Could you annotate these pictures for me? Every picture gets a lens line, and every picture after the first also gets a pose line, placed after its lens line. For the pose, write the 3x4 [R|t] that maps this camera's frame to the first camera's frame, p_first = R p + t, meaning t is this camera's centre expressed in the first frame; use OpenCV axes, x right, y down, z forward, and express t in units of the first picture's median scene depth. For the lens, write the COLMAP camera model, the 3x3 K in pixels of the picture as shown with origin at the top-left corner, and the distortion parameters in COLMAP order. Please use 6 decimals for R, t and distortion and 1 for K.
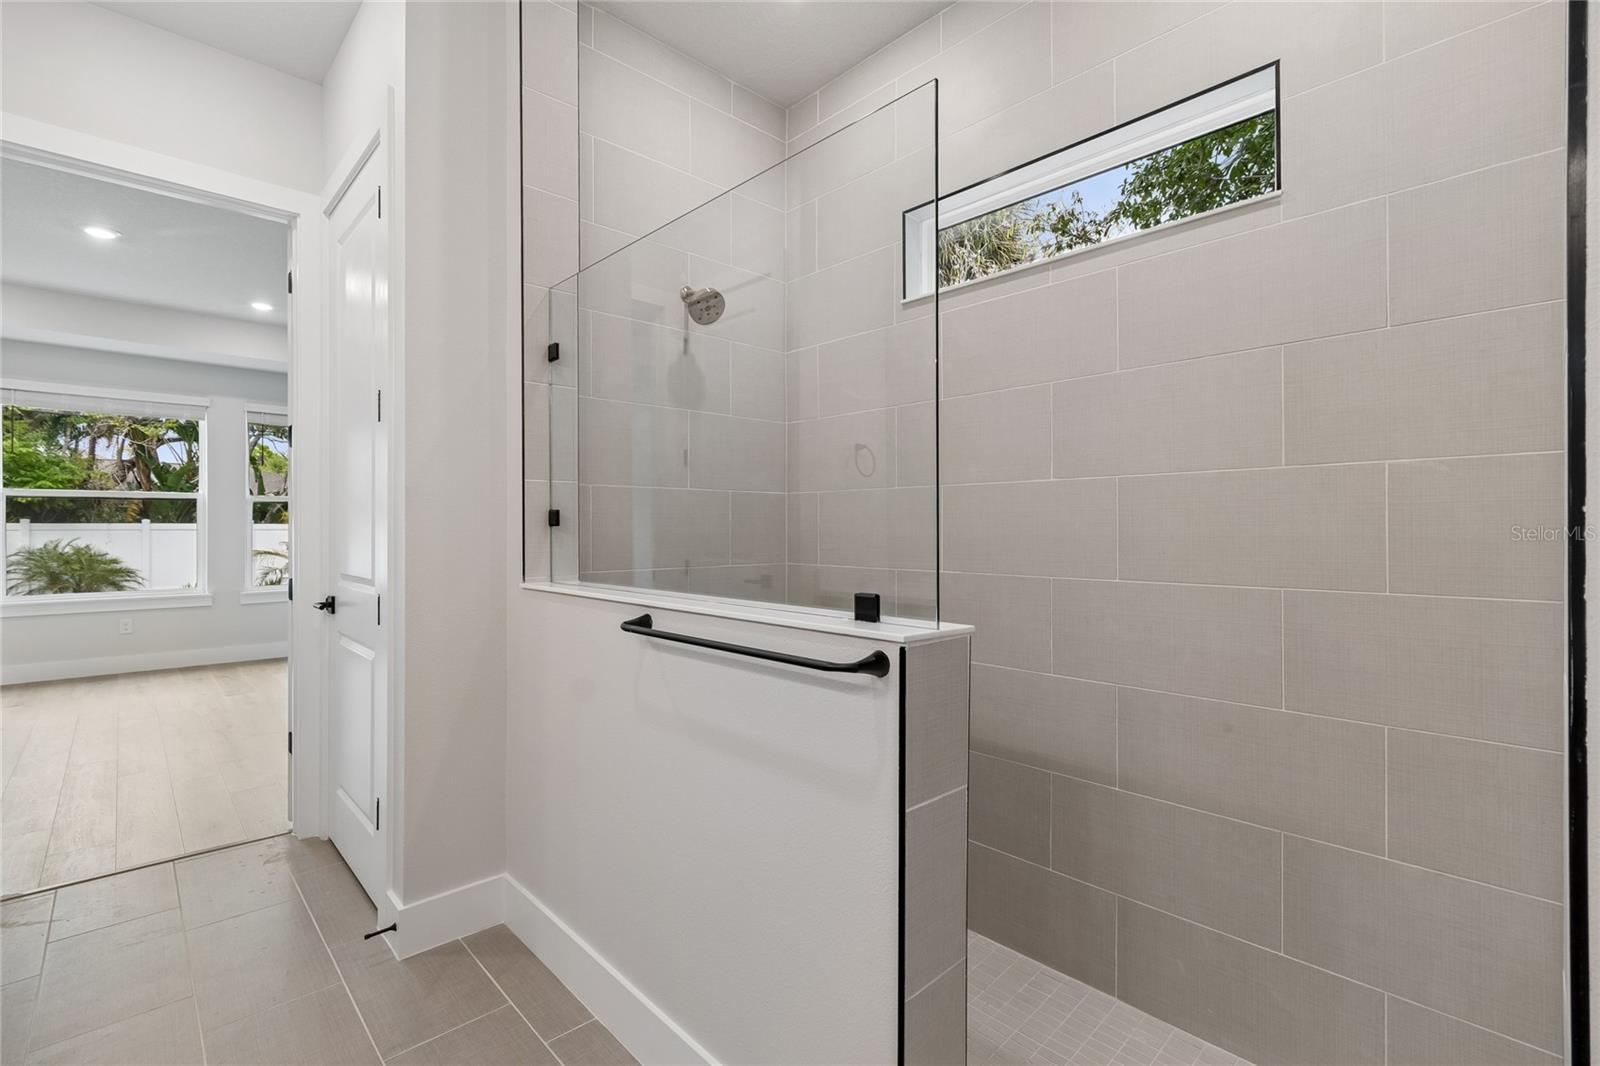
lens RADIAL K [[712.6, 0, 794.4], [0, 712.6, 531.9], [0, 0, 1]] dist [0.000313, -0.001136]
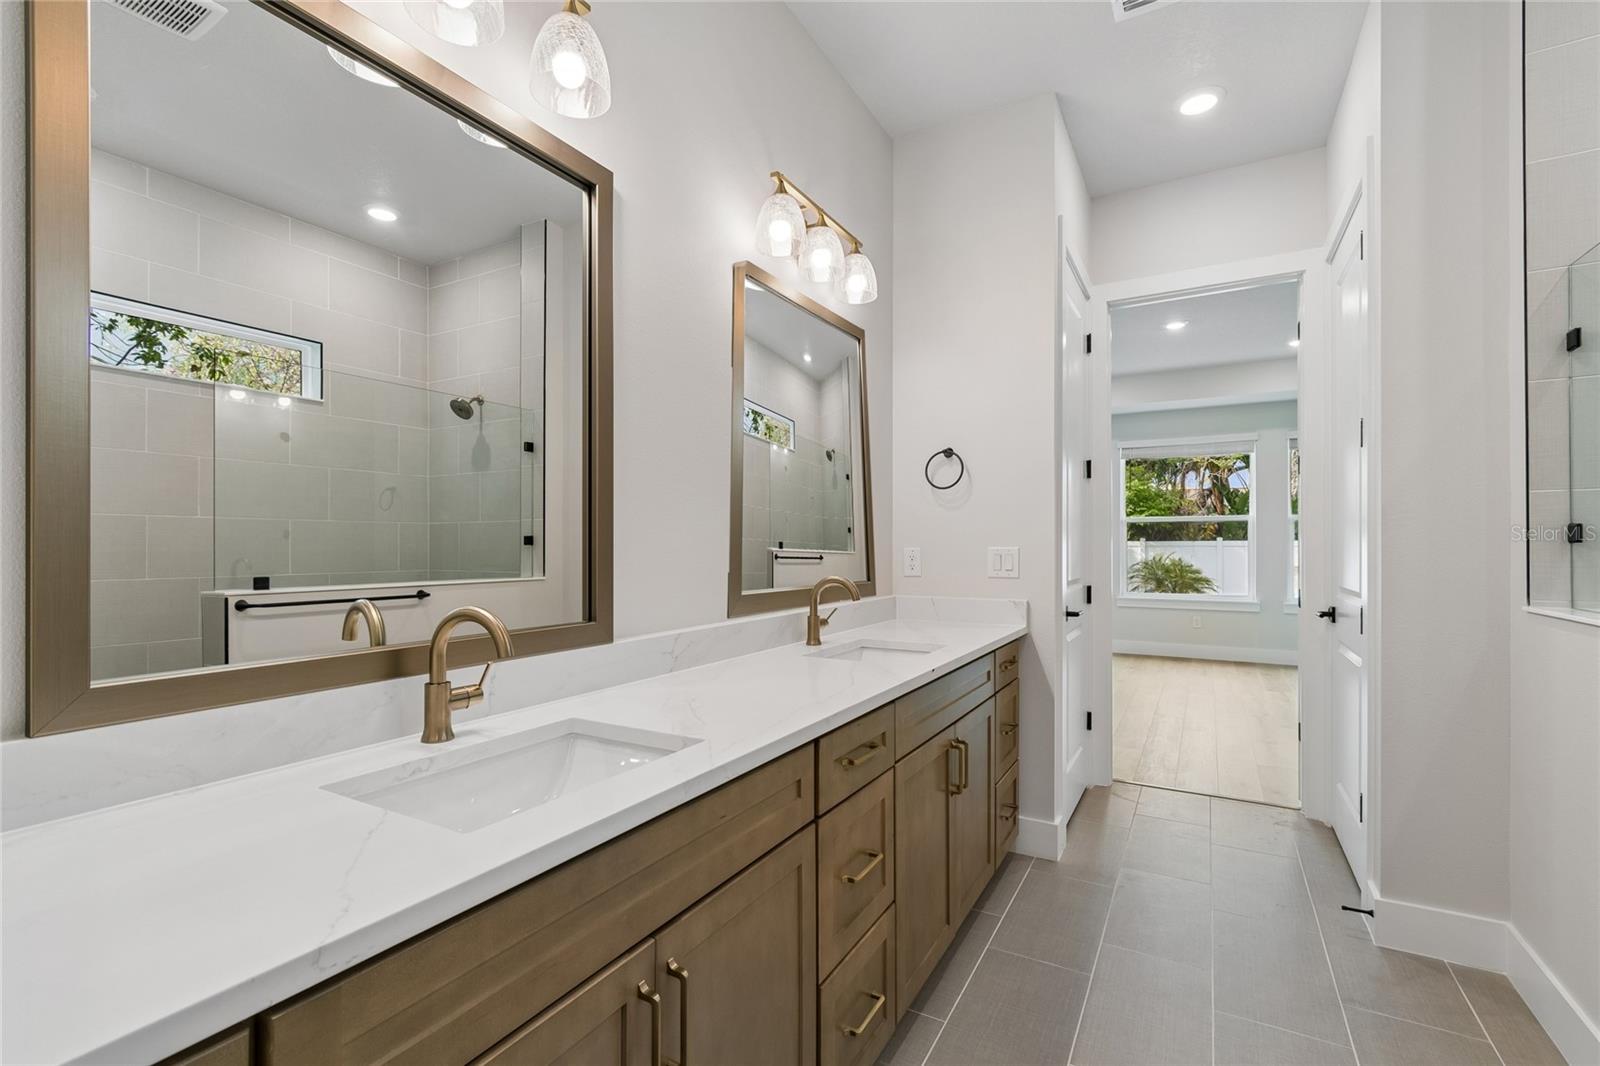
lens RADIAL K [[712.6, 0, 794.4], [0, 712.6, 531.9], [0, 0, 1]] dist [0.000313, -0.001136]
pose [[0.282622, -0.018578, -0.959051, 0.087554], [-0.003574, 0.999785, -0.020420, -0.000173], [0.959225, 0.009199, 0.282495, -0.056311]]
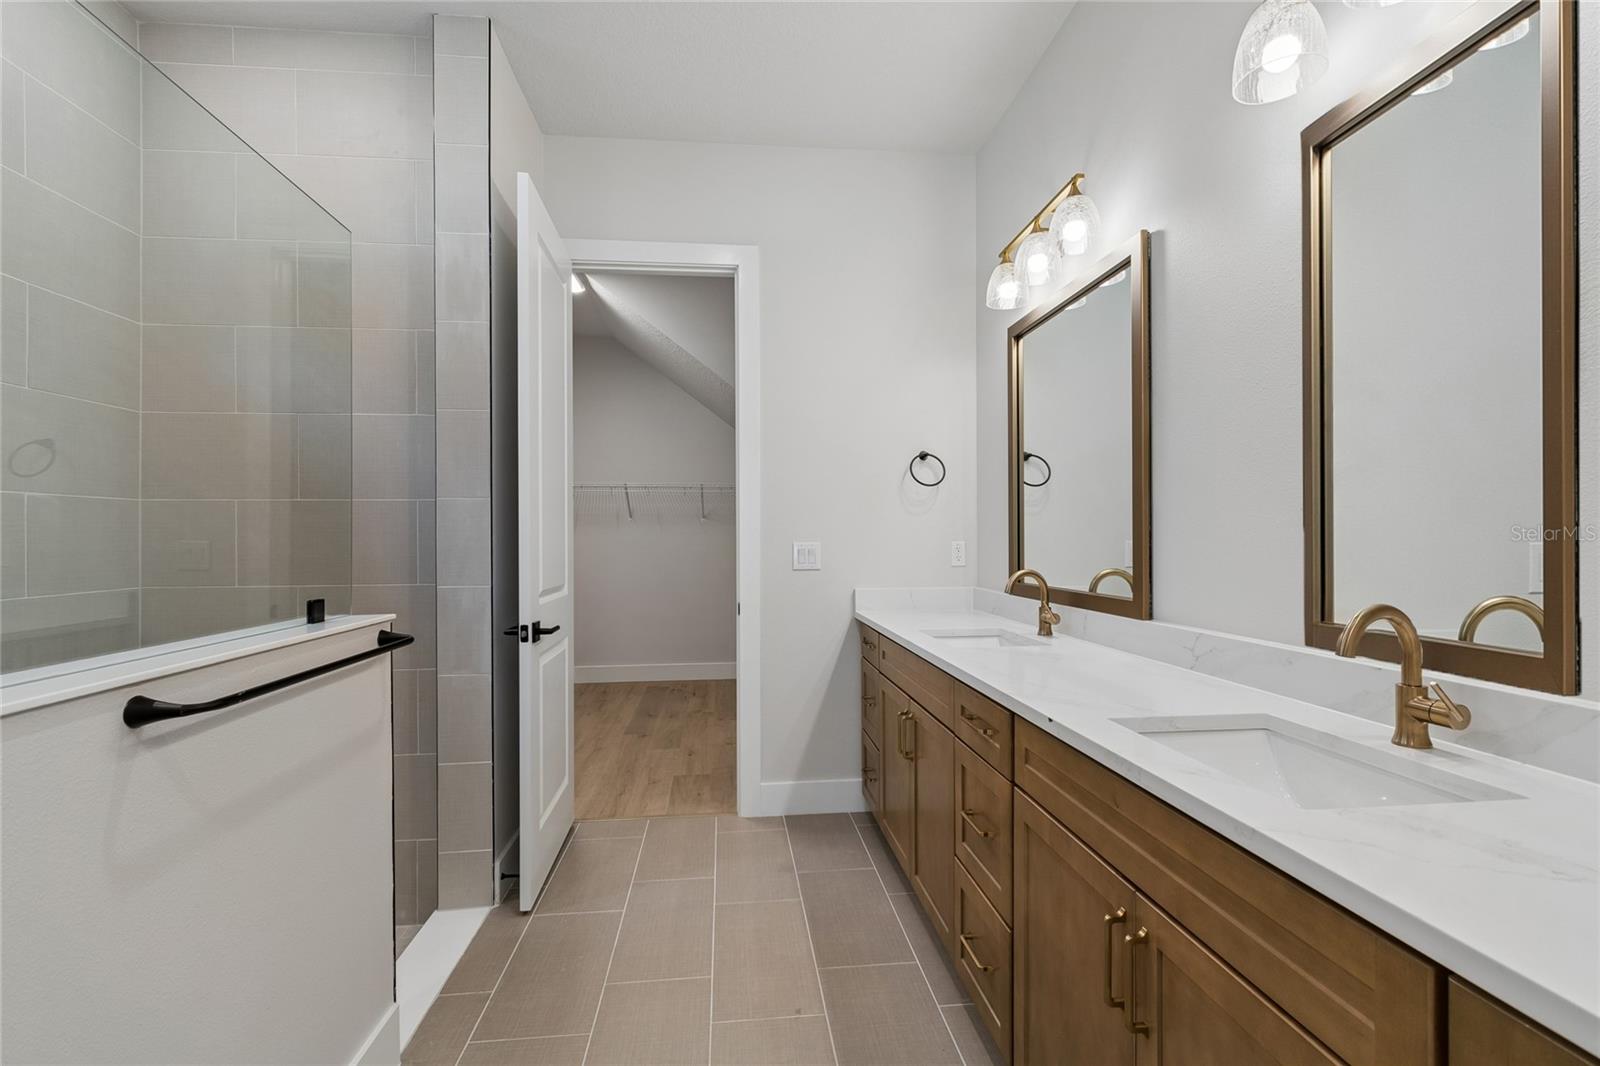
lens RADIAL K [[712.6, 0, 794.4], [0, 712.6, 531.9], [0, 0, 1]] dist [0.000313, -0.001136]
pose [[-0.791414, 0.005053, 0.611259, -0.298320], [0.005321, 0.999985, -0.001376, -0.004447], [-0.611257, 0.002164, -0.791429, 0.343855]]
